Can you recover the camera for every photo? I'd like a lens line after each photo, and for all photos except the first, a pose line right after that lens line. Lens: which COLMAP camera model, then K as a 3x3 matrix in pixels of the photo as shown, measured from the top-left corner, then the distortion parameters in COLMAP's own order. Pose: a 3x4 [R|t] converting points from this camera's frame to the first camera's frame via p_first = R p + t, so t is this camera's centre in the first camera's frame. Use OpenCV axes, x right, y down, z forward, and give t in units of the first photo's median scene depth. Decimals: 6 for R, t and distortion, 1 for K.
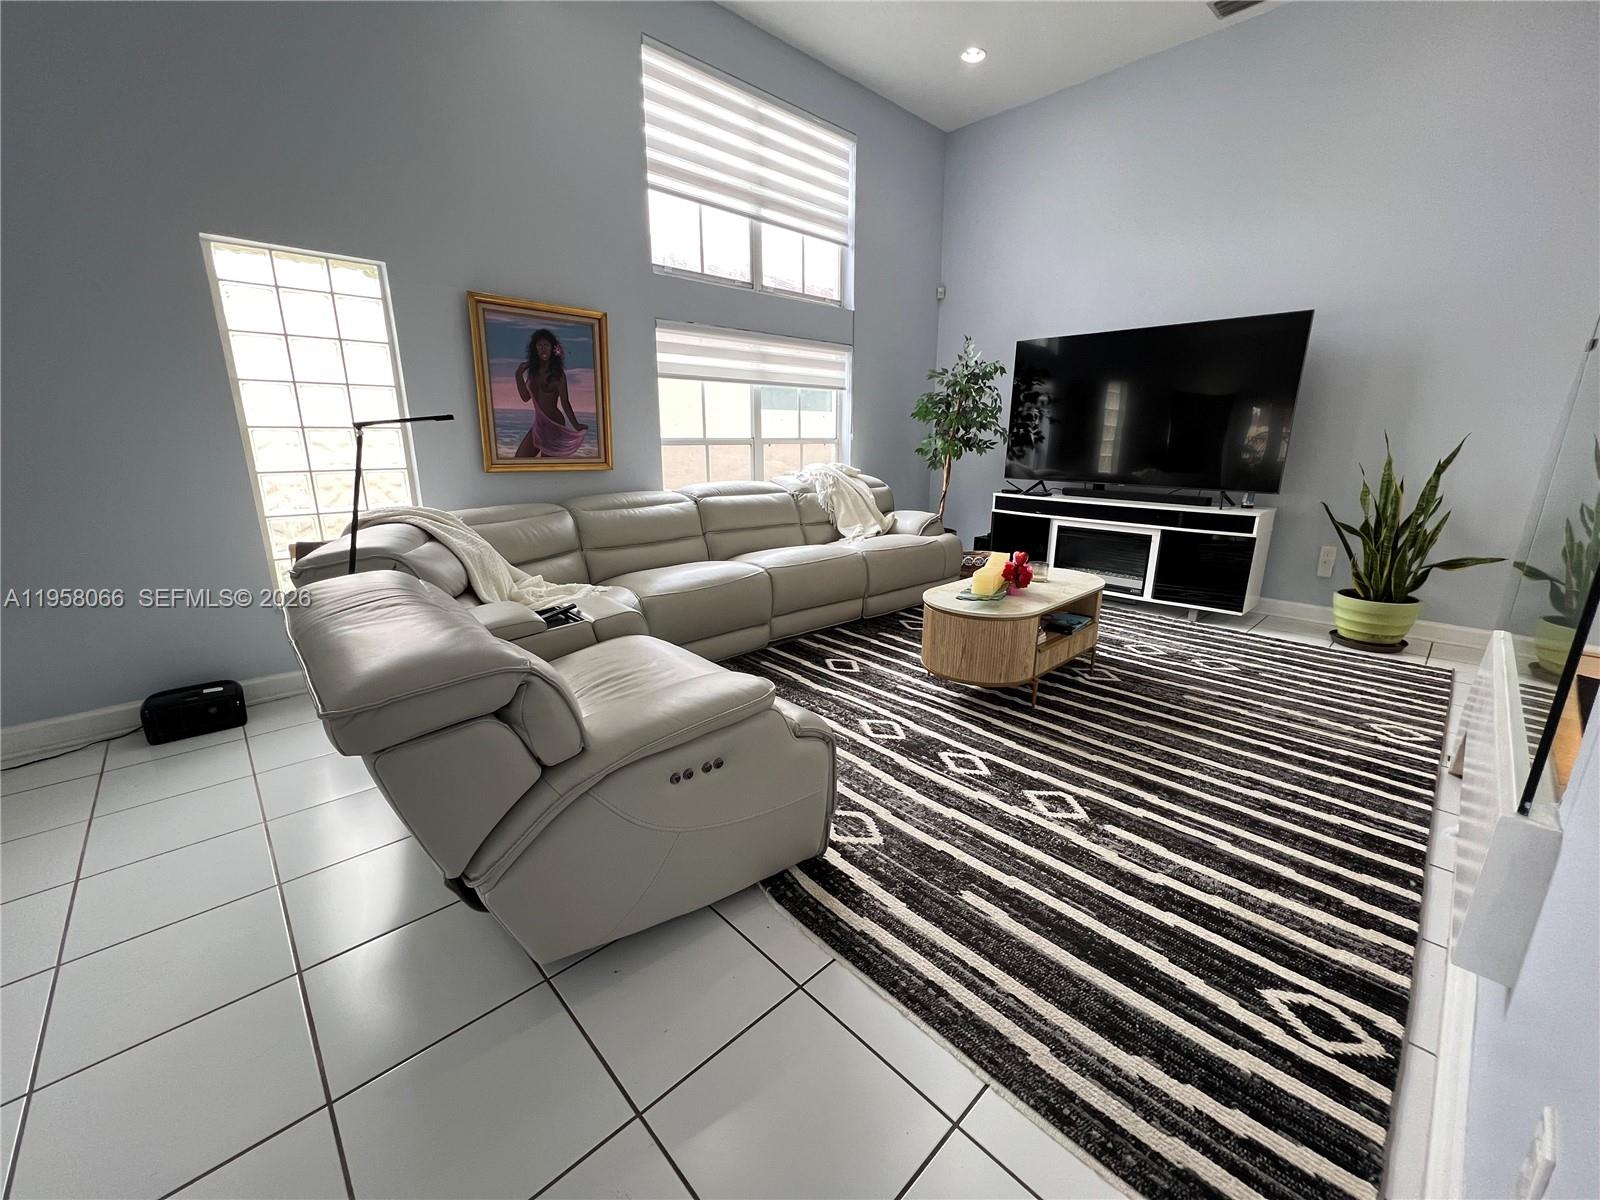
lens RADIAL K [[639.9, 0, 796.8], [0, 639.9, 598.8], [0, 0, 1]] dist [-0.000006, -0.000320]
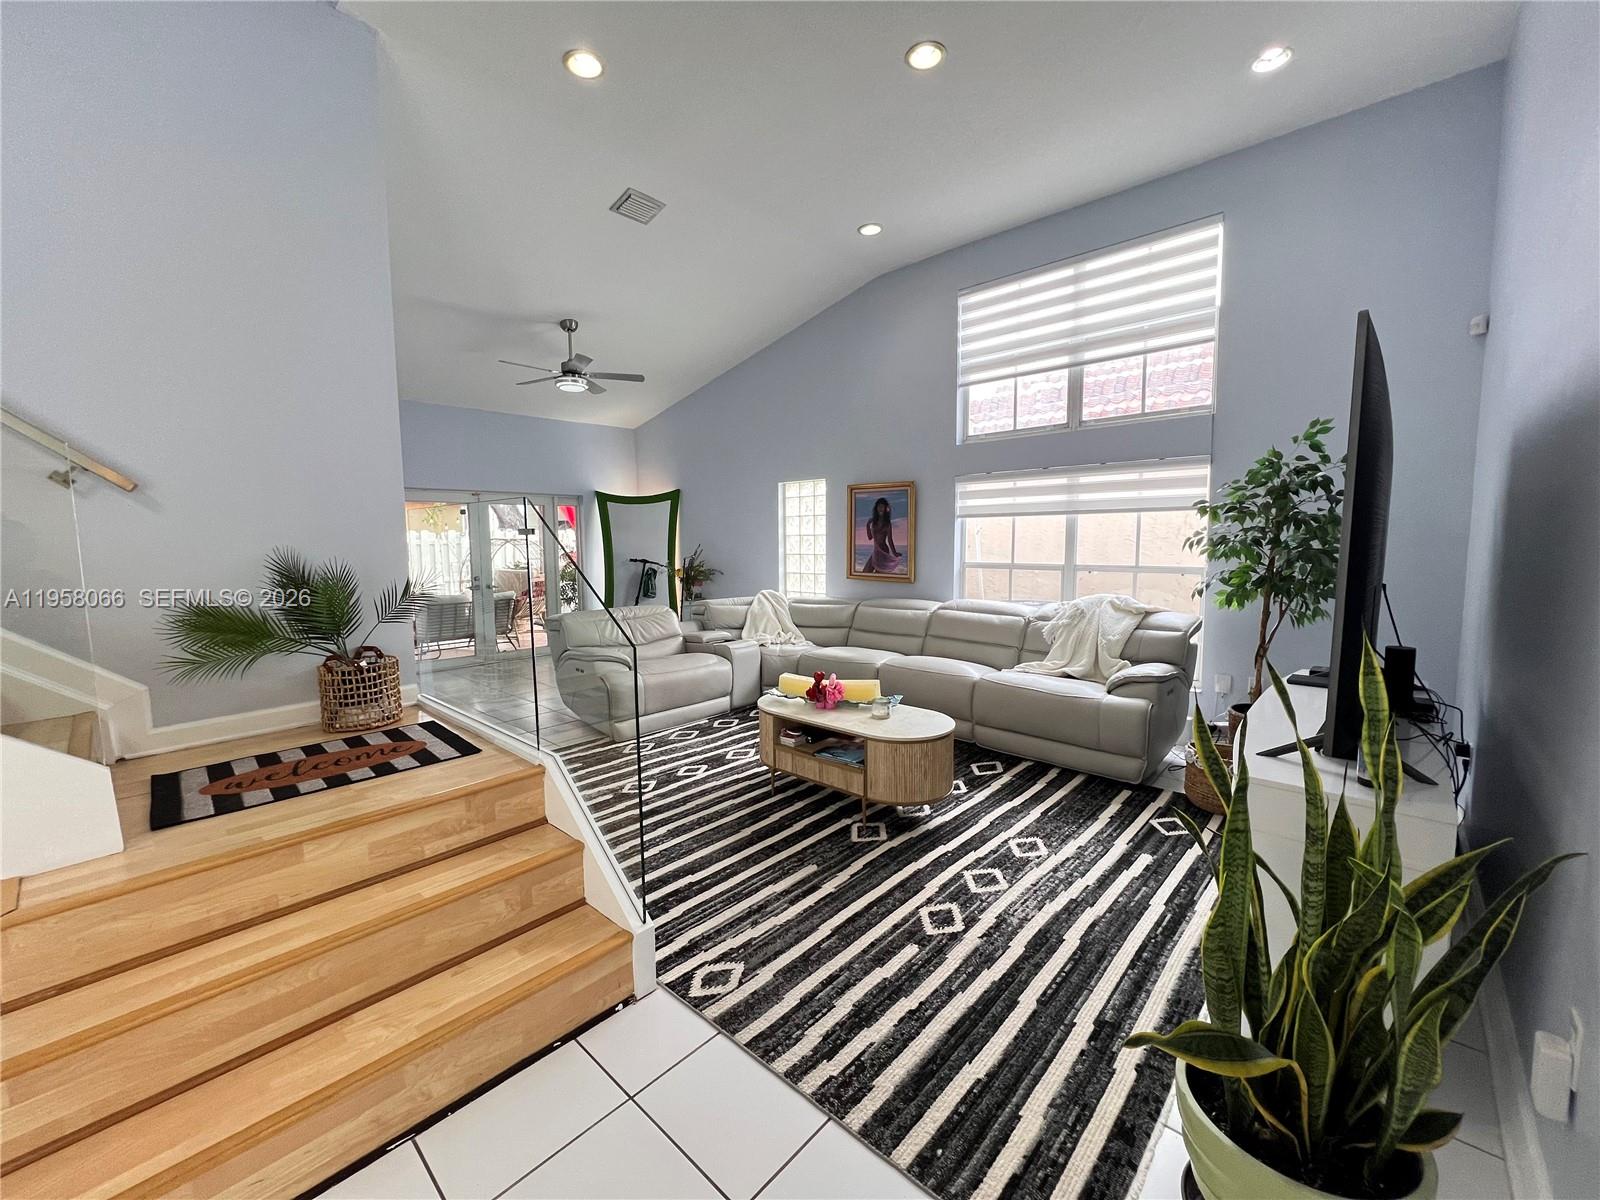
lens RADIAL K [[639.9, 0, 796.8], [0, 639.9, 598.8], [0, 0, 1]] dist [-0.000006, -0.000320]
pose [[0.065503, 0.091578, -0.993641, 1.298759], [-0.238879, 0.968264, 0.073492, -0.241090], [0.968838, 0.232546, 0.085300, 0.719083]]
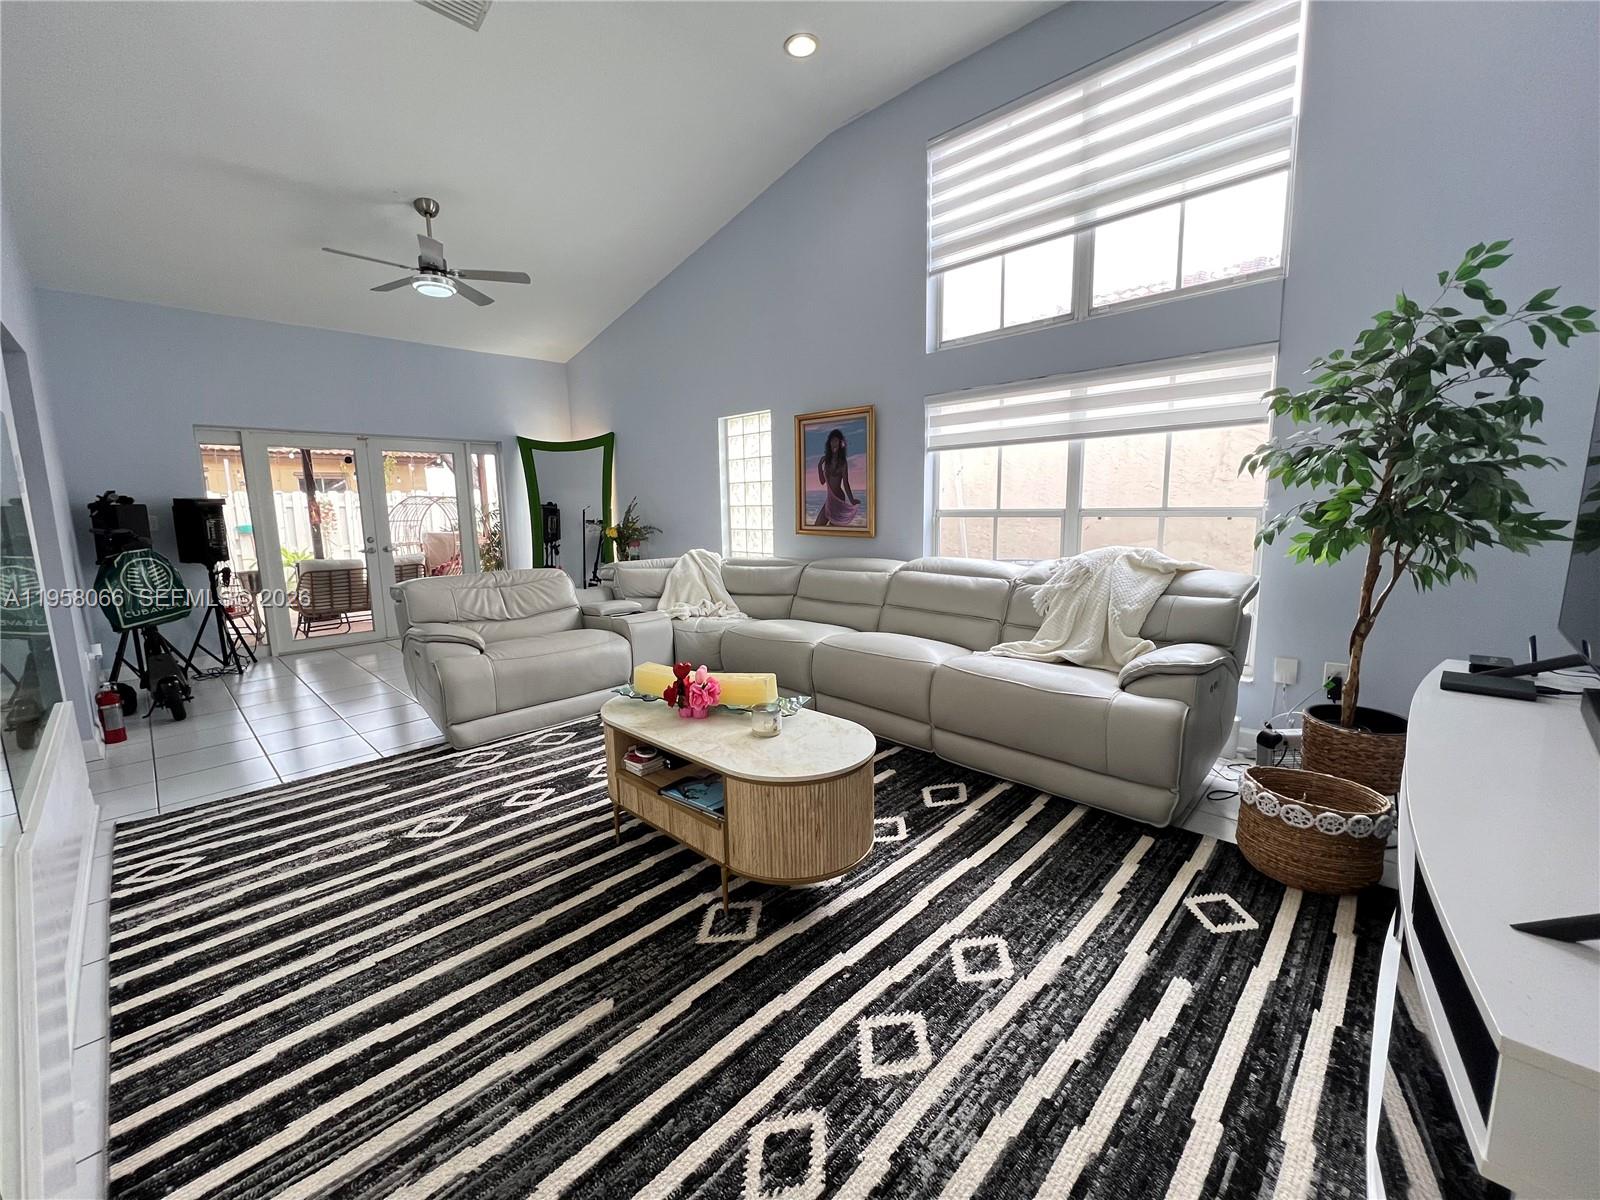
lens RADIAL K [[639.9, 0, 796.8], [0, 639.9, 598.8], [0, 0, 1]] dist [-0.000006, -0.000320]
pose [[0.046445, 0.141946, -0.988784, 0.965303], [-0.229611, 0.964865, 0.127727, -0.241432], [0.972174, 0.221104, 0.077405, 0.917592]]
